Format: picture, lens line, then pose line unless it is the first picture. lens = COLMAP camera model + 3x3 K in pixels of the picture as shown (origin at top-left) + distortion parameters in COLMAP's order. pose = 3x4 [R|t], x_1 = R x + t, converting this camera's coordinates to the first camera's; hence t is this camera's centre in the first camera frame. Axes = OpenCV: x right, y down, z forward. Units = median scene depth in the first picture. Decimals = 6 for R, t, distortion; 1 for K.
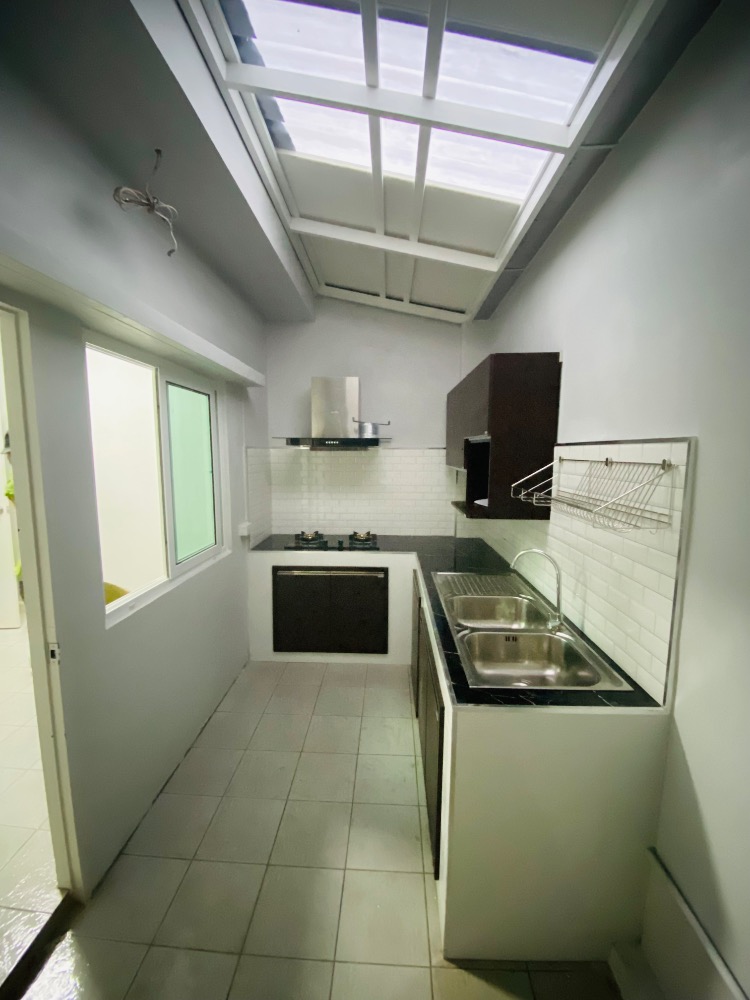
lens RADIAL K [[396.4, 0, 375.0], [0, 396.4, 500.0], [0, 0, 1]] dist [0.000649, -0.000114]
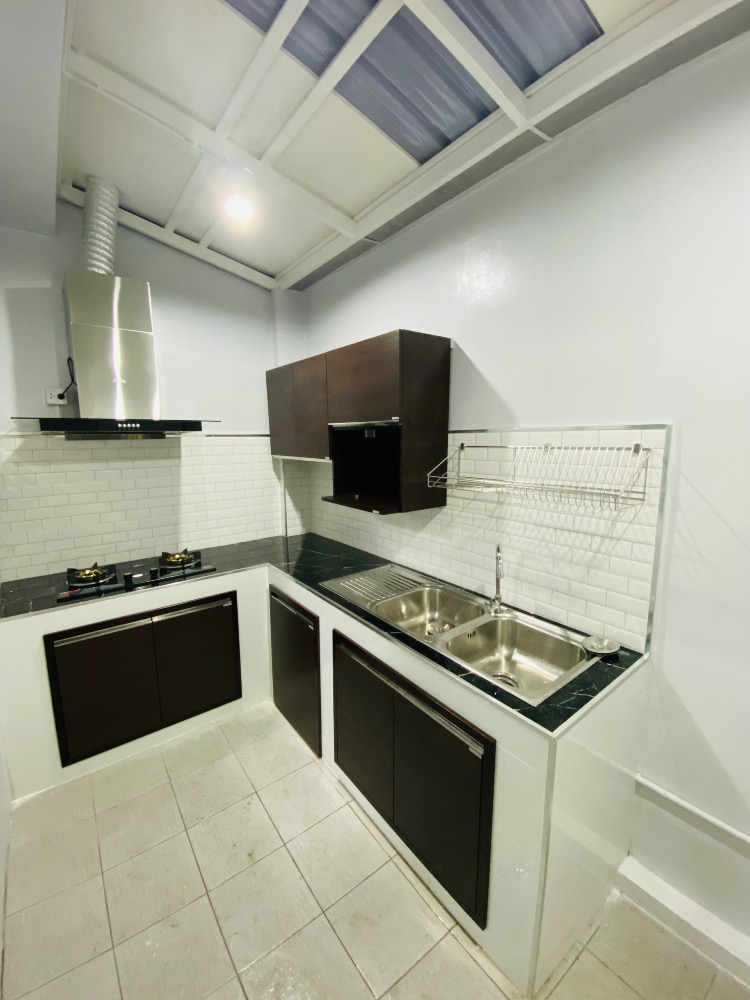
lens RADIAL K [[396.4, 0, 375.0], [0, 396.4, 500.0], [0, 0, 1]] dist [0.000649, -0.000114]
pose [[0.772319, -0.110226, 0.625599, -0.223911], [0.089770, 0.993885, 0.064292, -0.031895], [-0.628860, 0.006506, 0.777491, 0.222878]]
